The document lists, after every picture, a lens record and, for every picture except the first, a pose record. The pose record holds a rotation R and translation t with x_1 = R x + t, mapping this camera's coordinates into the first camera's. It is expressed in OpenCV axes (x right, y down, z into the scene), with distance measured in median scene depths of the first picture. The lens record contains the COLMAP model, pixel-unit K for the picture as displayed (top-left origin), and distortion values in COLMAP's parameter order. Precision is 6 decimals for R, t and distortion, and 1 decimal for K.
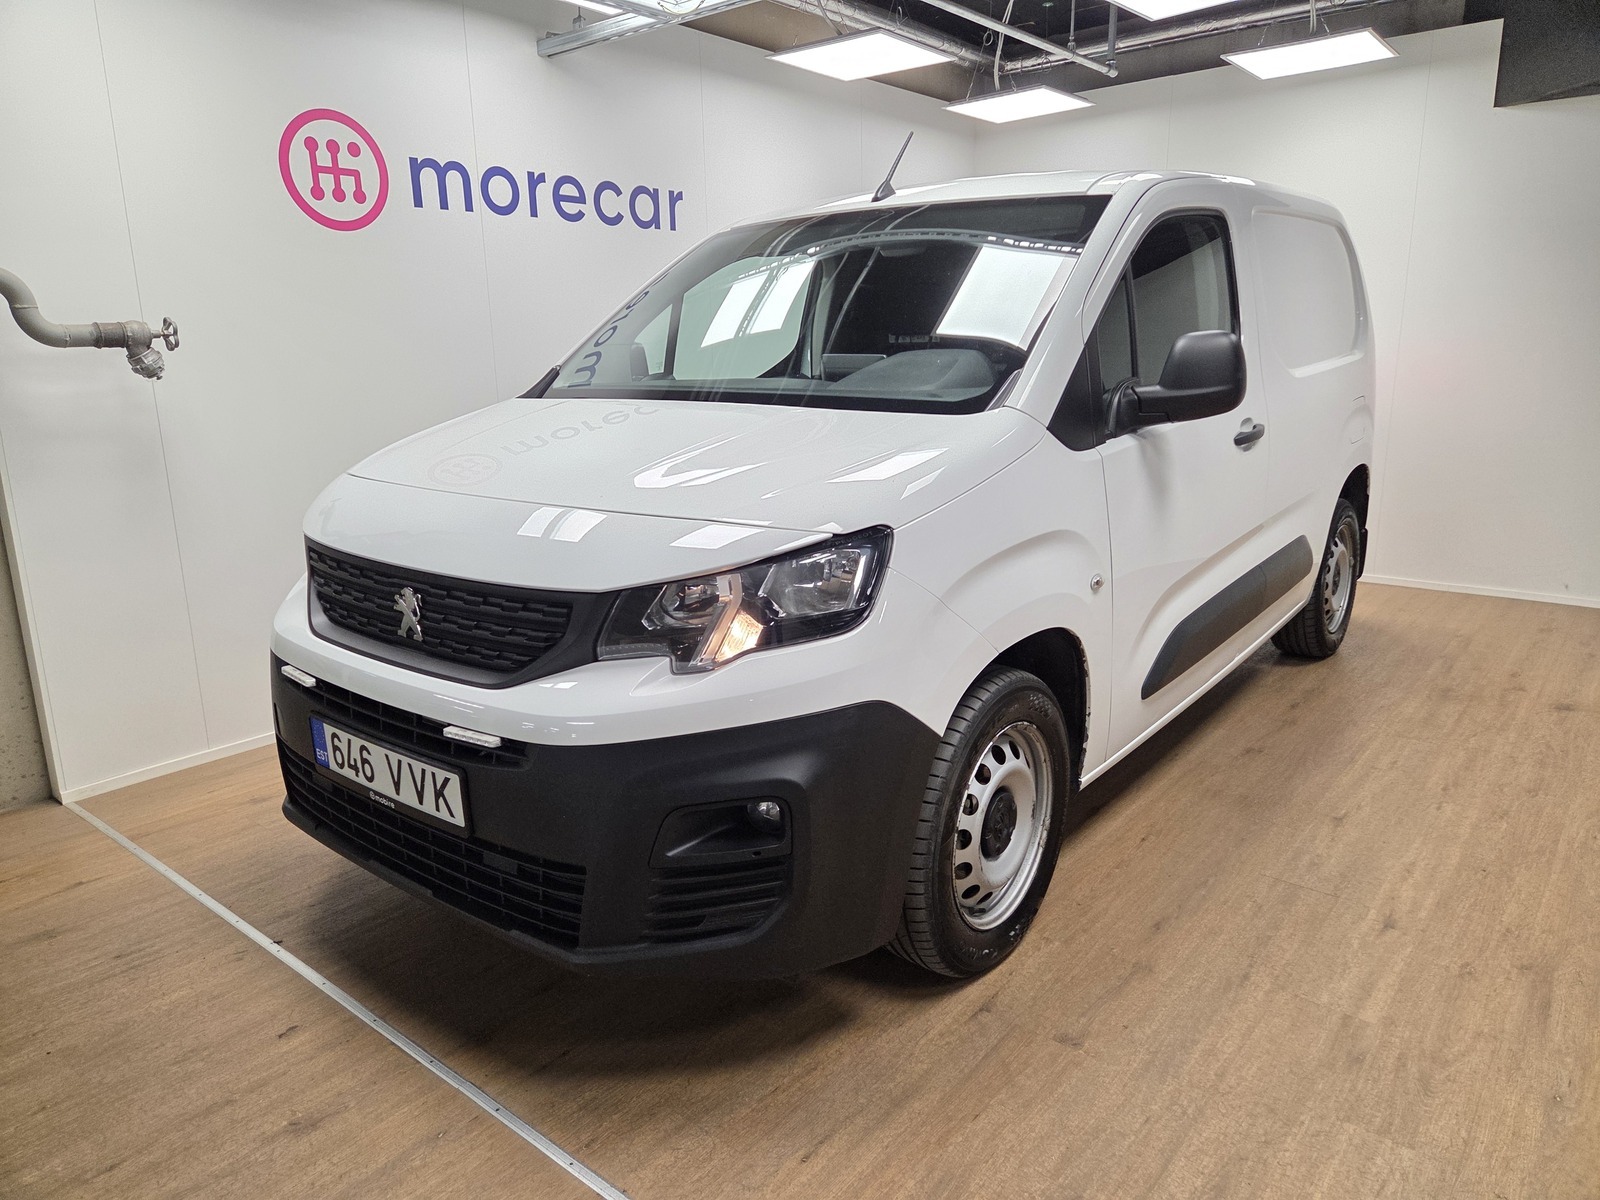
lens RADIAL K [[1075.4, 0, 797.9], [0, 1075.4, 592.4], [0, 0, 1]] dist [0.071805, -0.061162]
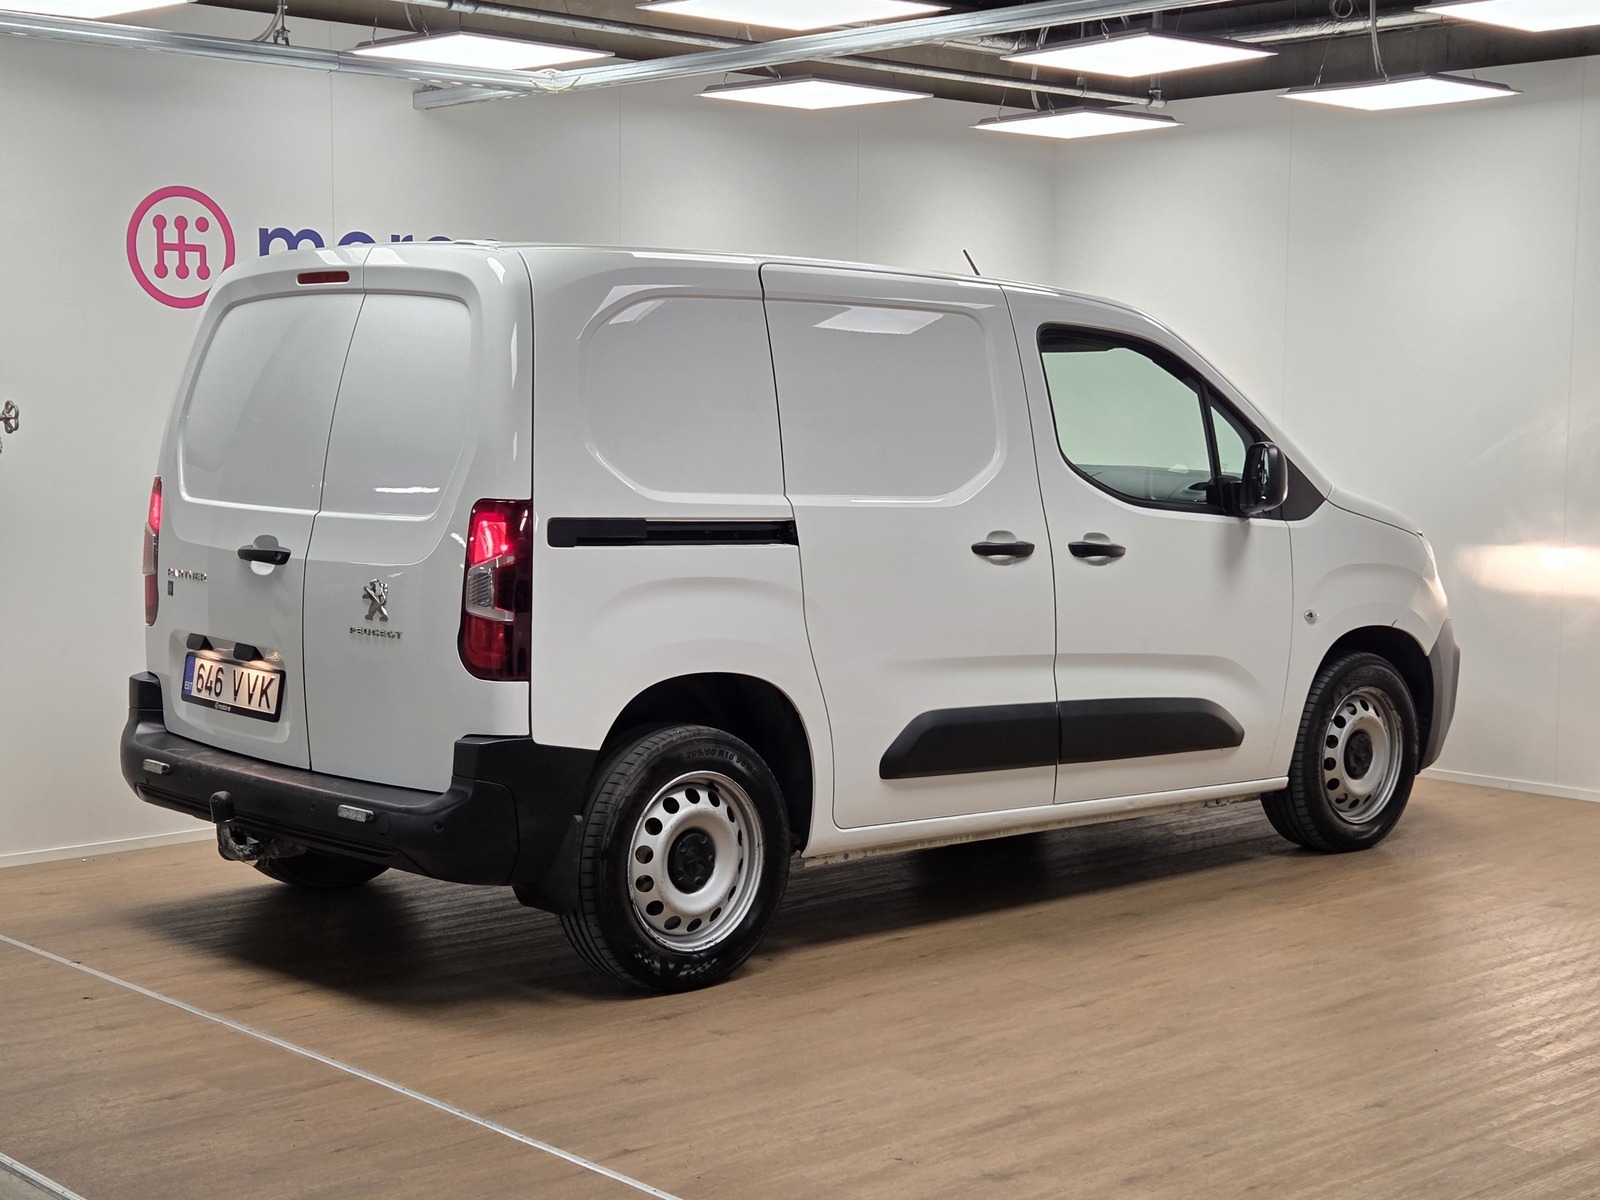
lens RADIAL K [[2483.1, 0, 798.9], [0, 2483.1, 610.0], [0, 0, 1]] dist [0.031637, 0.117393]
pose [[0.992051, 0.038002, -0.119959, 0.431108], [-0.054195, 0.989395, -0.134759, 0.211260], [0.113566, 0.140189, 0.983590, -1.160659]]
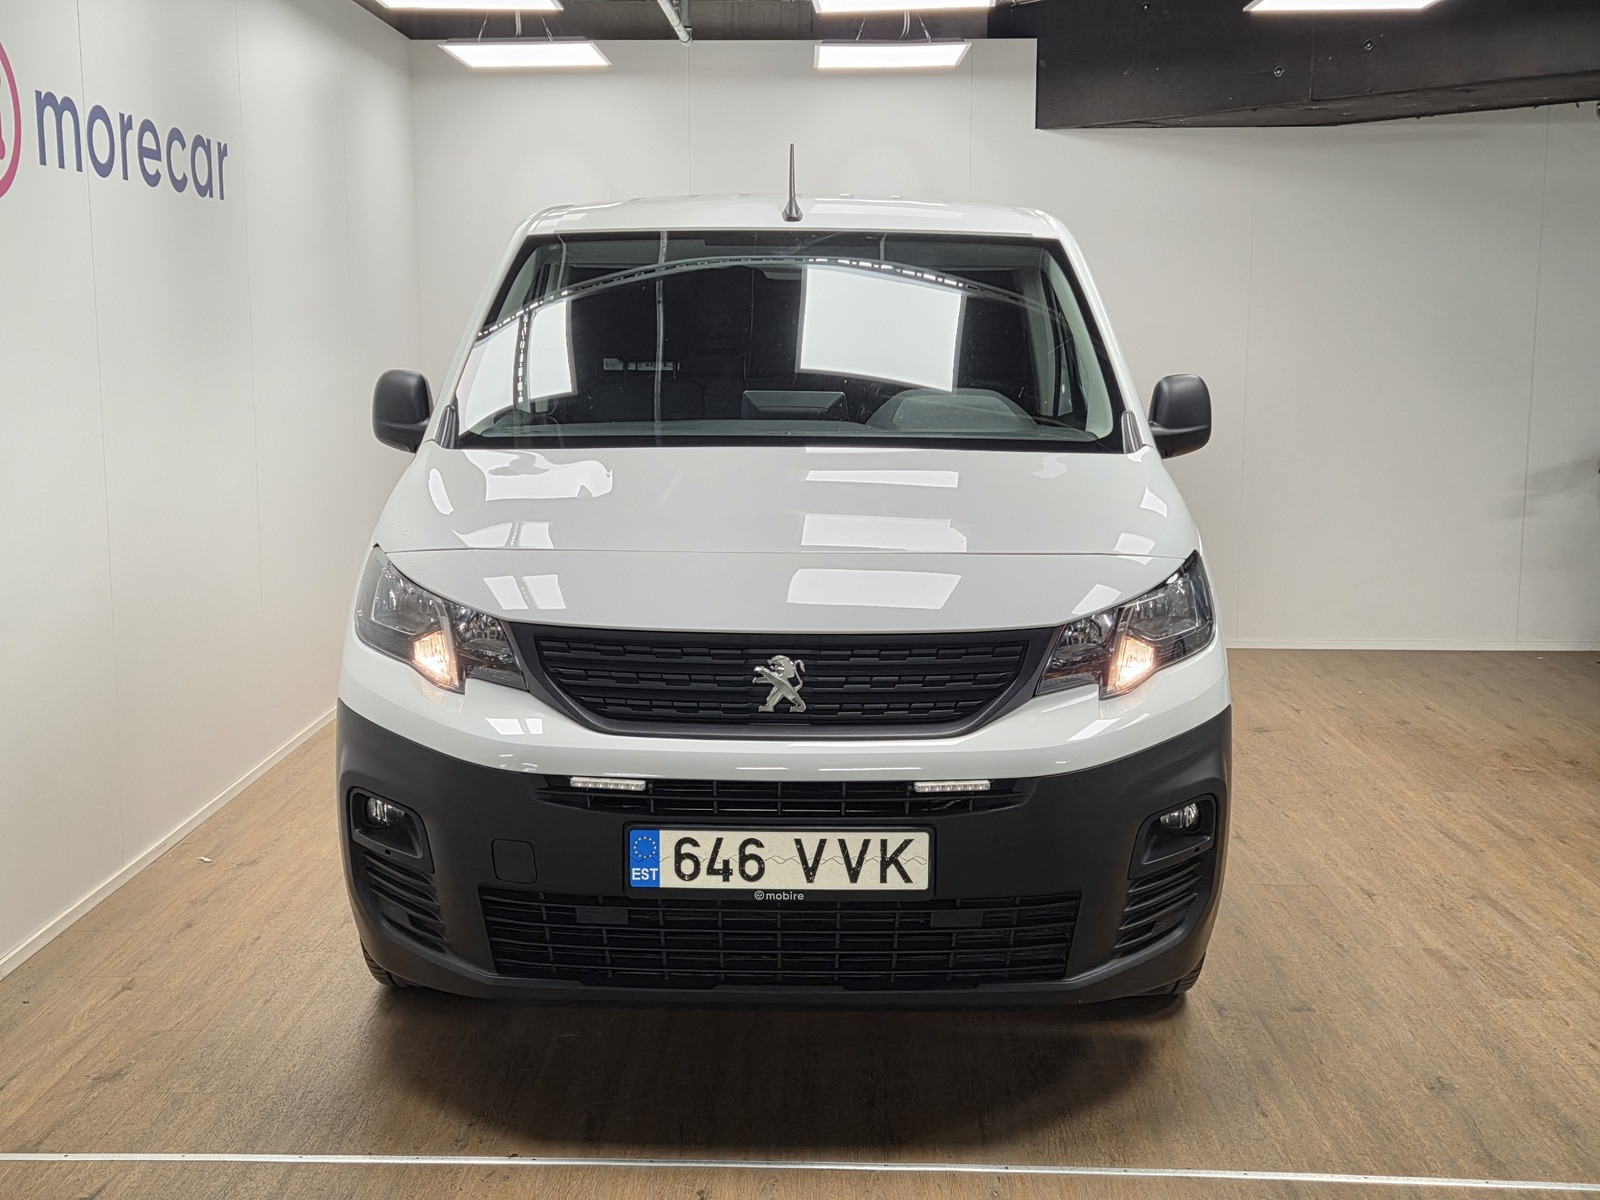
lens RADIAL K [[1881.6, 0, 800.0], [0, 1881.6, 600.0], [0, 0, 1]] dist [0.071069, 0.003232]
pose [[0.782491, -0.068732, 0.618857, -0.883359], [0.124423, 0.991104, -0.047247, 0.017303], [-0.610104, 0.113971, 0.784081, -0.169265]]
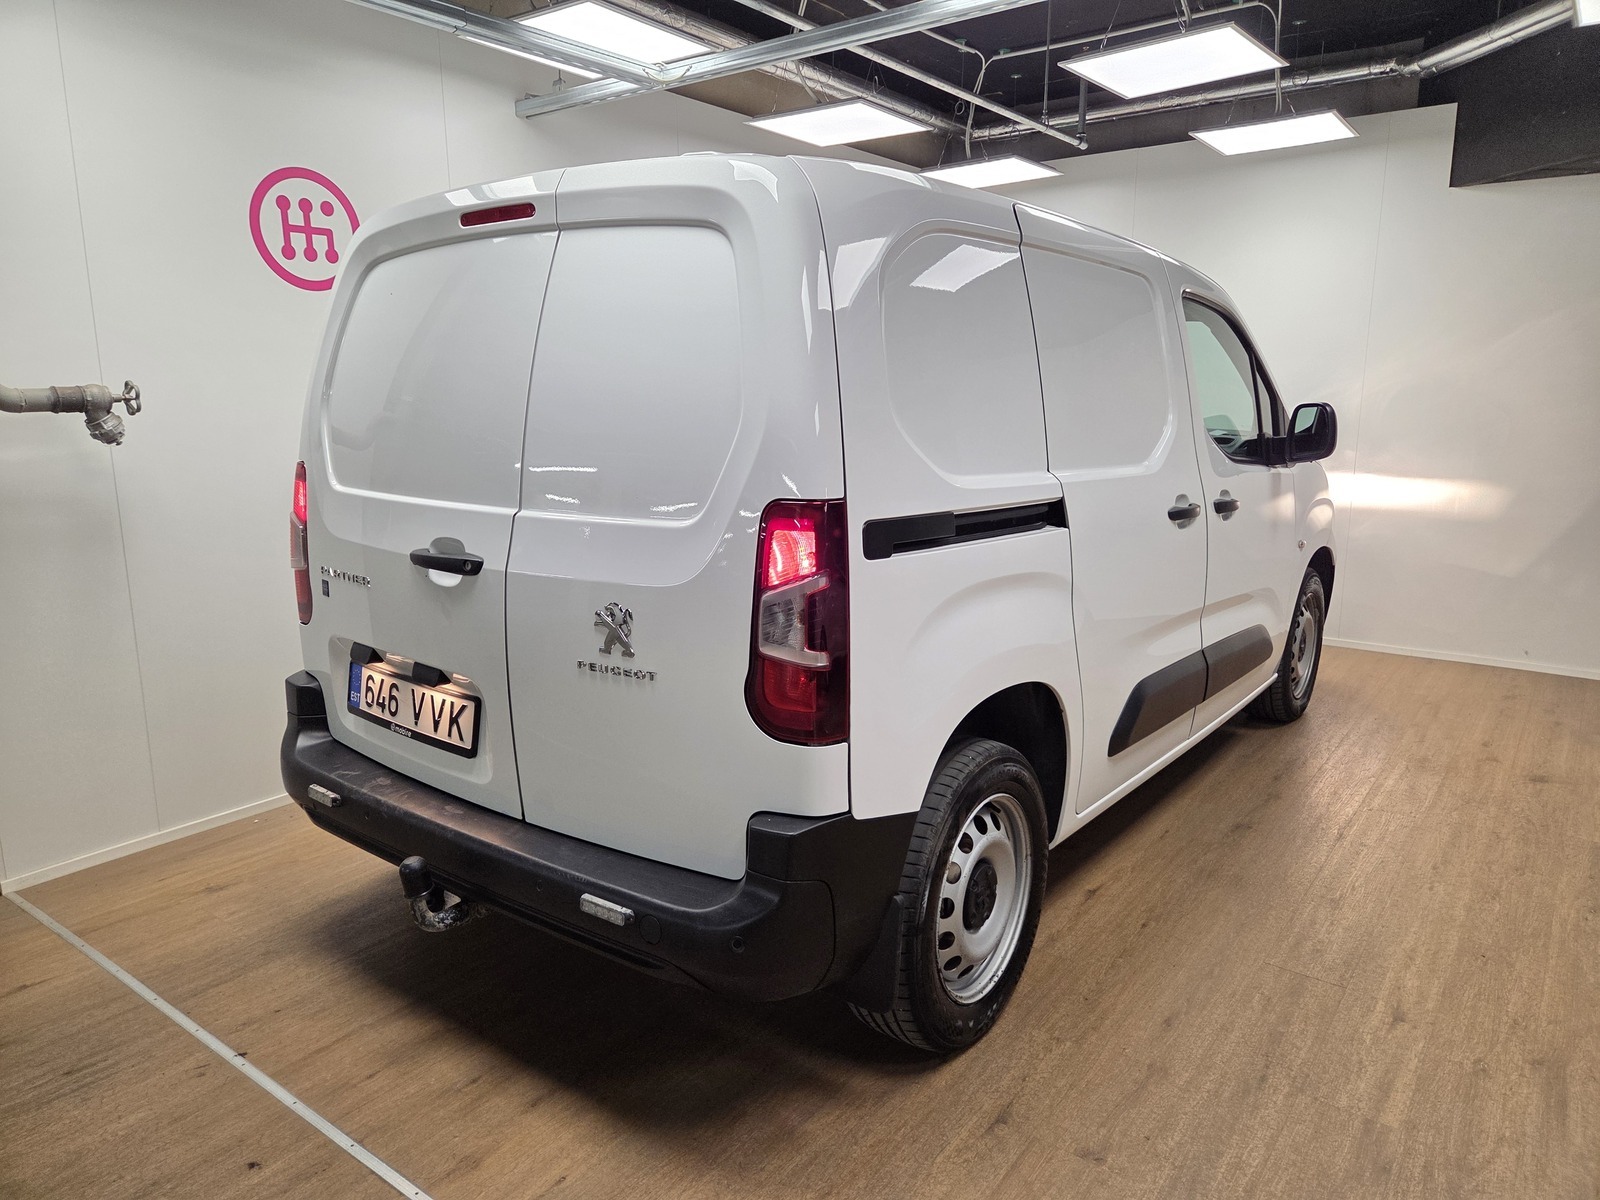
lens RADIAL K [[1077.4, 0, 800.0], [0, 1077.4, 600.0], [0, 0, 1]] dist [0.066396, -0.060185]
pose [[0.998795, 0.004023, 0.048917, -0.037521], [-0.002382, 0.999433, -0.033573, -0.029548], [-0.049024, 0.033416, 0.998238, 0.023484]]
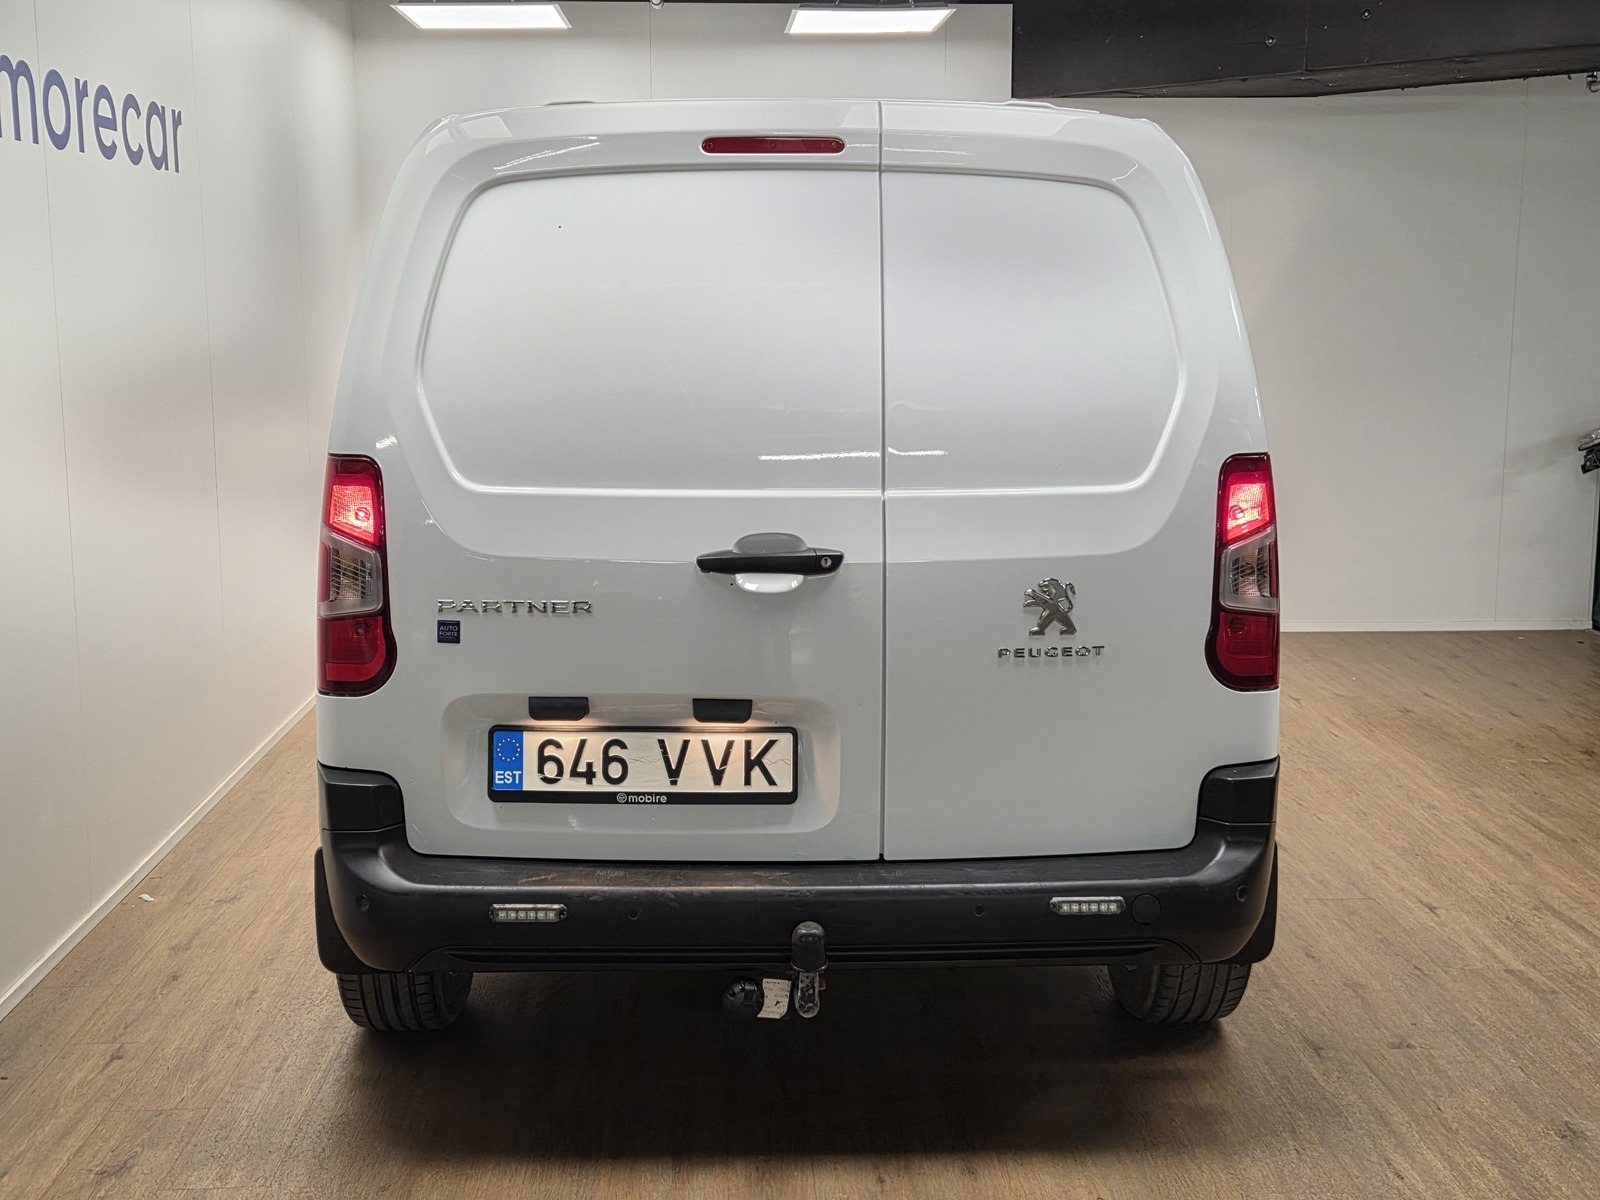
lens RADIAL K [[1866.7, 0, 815.5], [0, 1866.7, 590.7], [0, 0, 1]] dist [0.094852, -0.081068]
pose [[0.738181, -0.087482, 0.668906, -0.893078], [0.138875, 0.990024, -0.023779, -0.035920], [-0.660153, 0.110447, 0.742966, -0.014036]]
